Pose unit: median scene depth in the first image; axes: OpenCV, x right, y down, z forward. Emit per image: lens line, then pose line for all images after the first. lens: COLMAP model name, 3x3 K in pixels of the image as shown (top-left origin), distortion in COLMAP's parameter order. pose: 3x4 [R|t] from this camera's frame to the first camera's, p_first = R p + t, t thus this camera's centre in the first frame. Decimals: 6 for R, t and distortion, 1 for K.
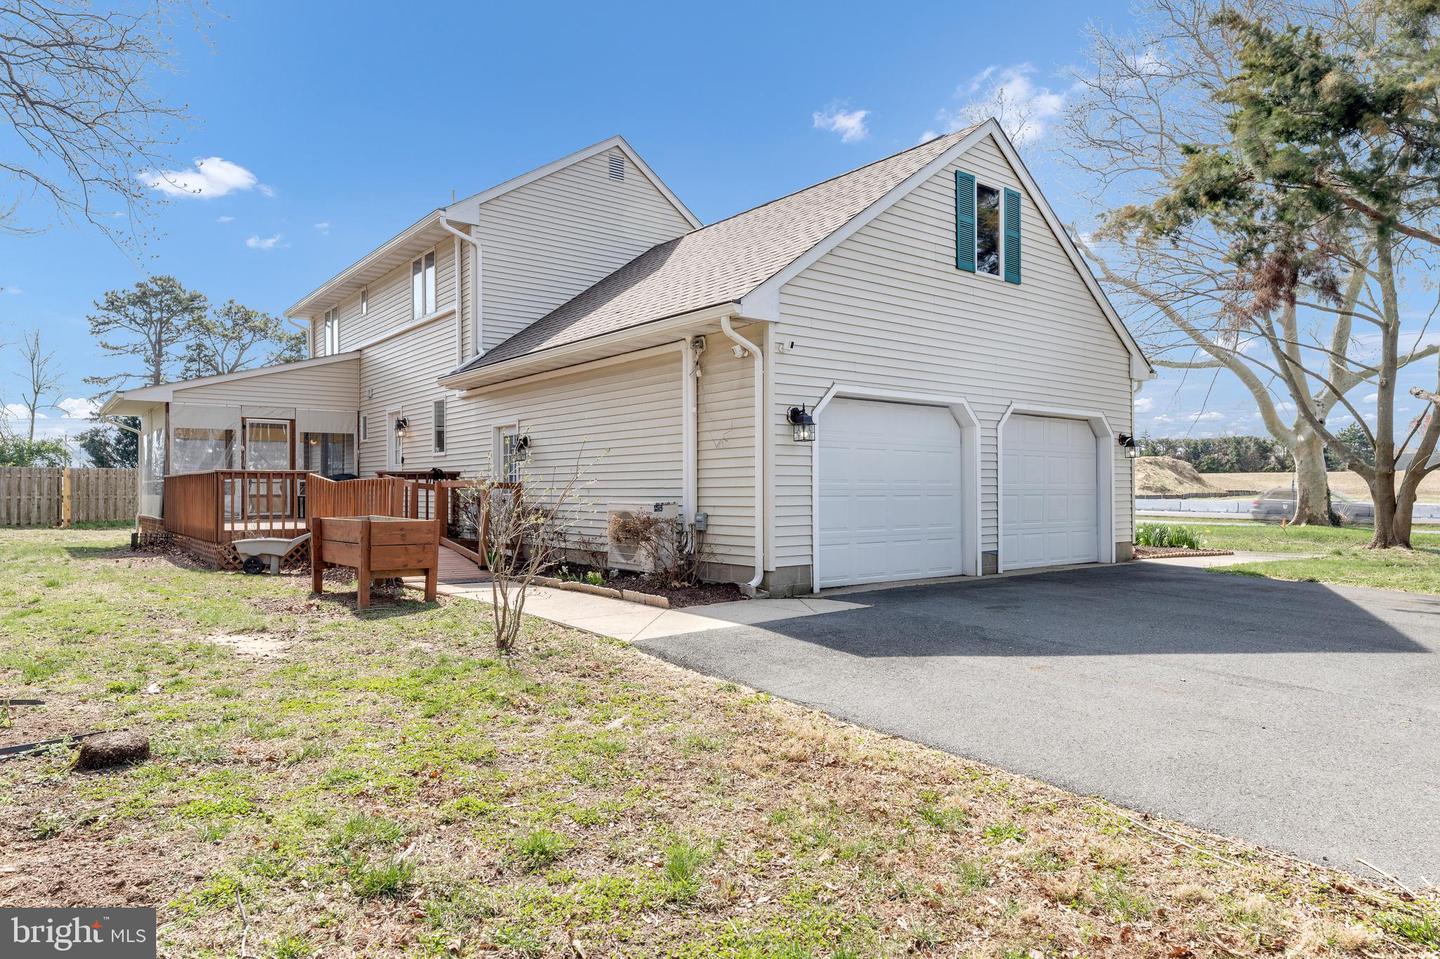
lens RADIAL K [[882.7, 0, 696.3], [0, 882.7, 489.4], [0, 0, 1]] dist [0.003514, 0.000641]
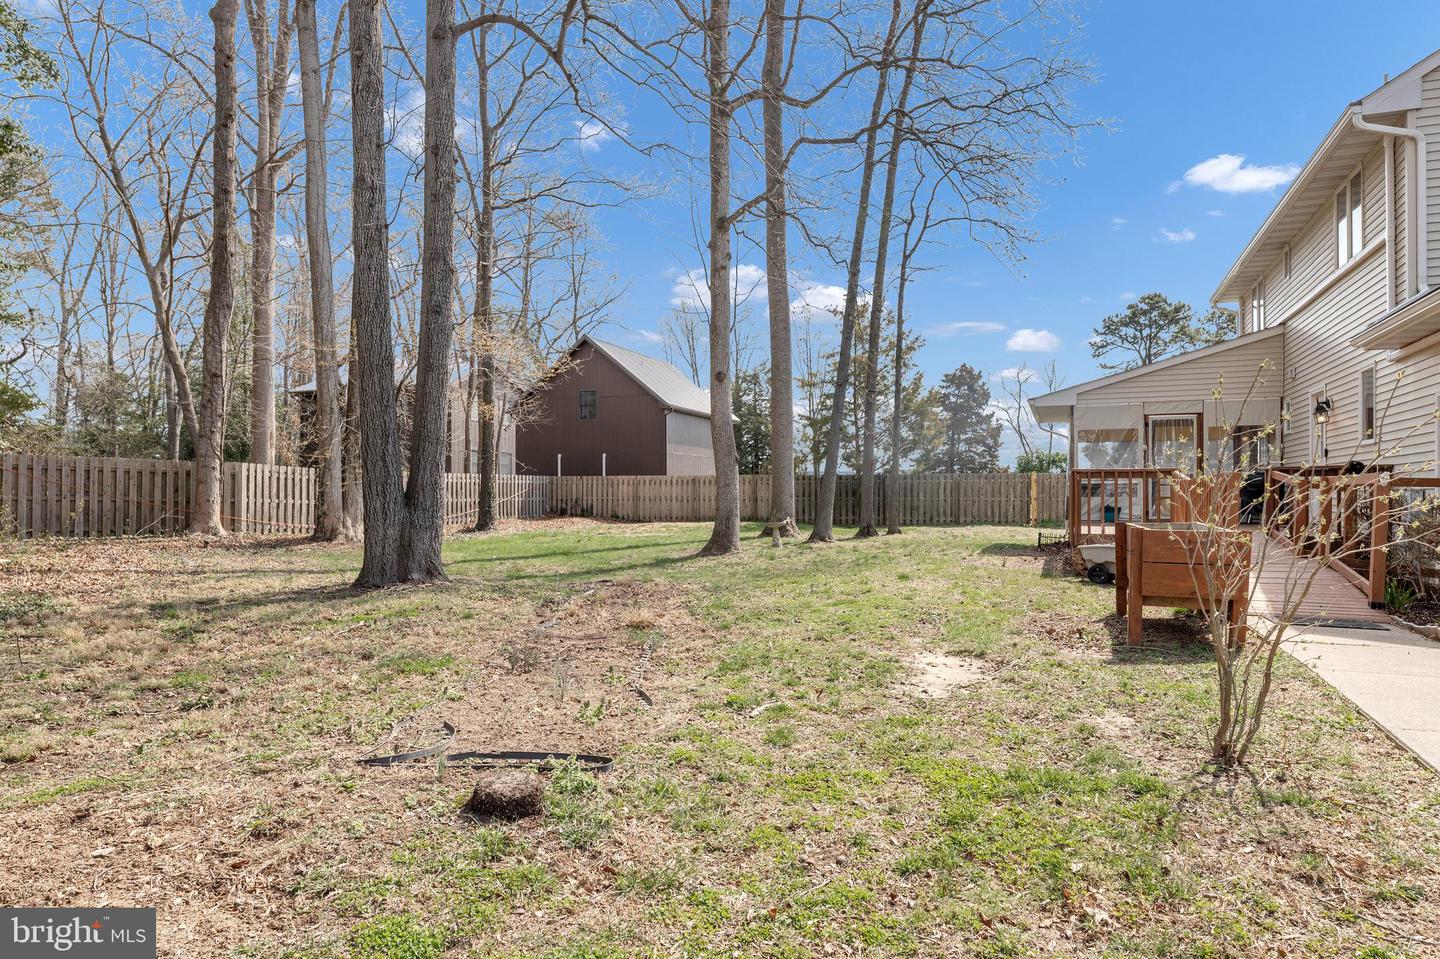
lens RADIAL K [[852.3, 0, 745.4], [0, 852.3, 499.0], [0, 0, 1]] dist [-0.001899, 0.000175]
pose [[0.536980, 0.004281, -0.843584, 0.025399], [0.000931, 0.999984, 0.005667, 0.002787], [0.843594, -0.003828, 0.536968, 0.145543]]
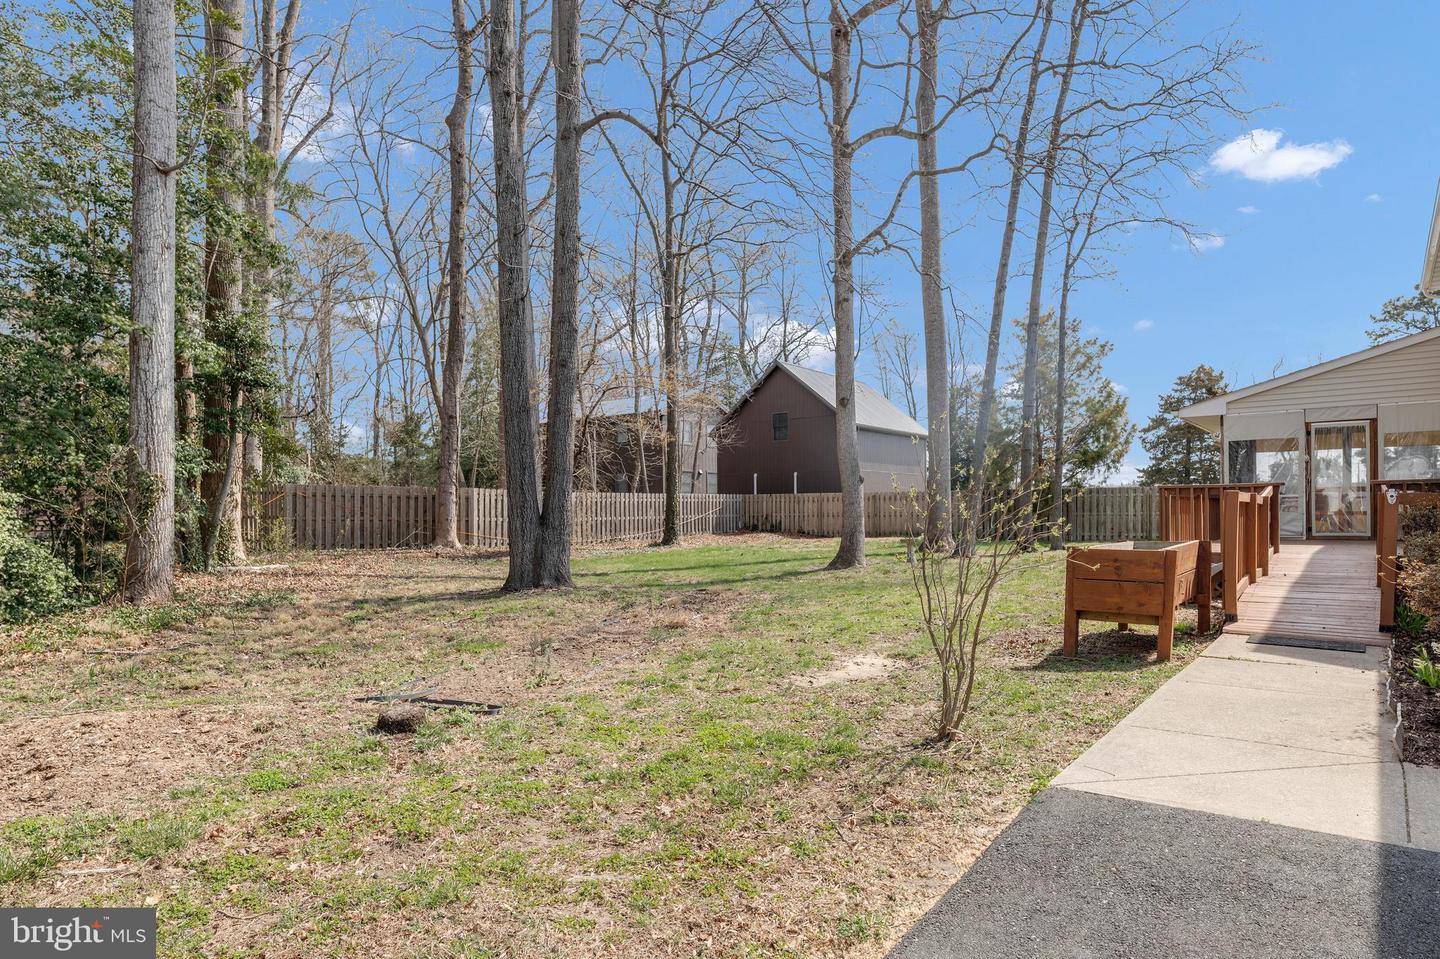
lens RADIAL K [[835.2, 0, 719.6], [0, 835.2, 515.1], [0, 0, 1]] dist [0.001718, -0.000694]
pose [[0.269544, 0.002768, -0.962984, 0.119882], [0.008810, 0.999947, 0.005340, -0.000054], [0.962948, -0.009924, 0.269506, 0.215101]]
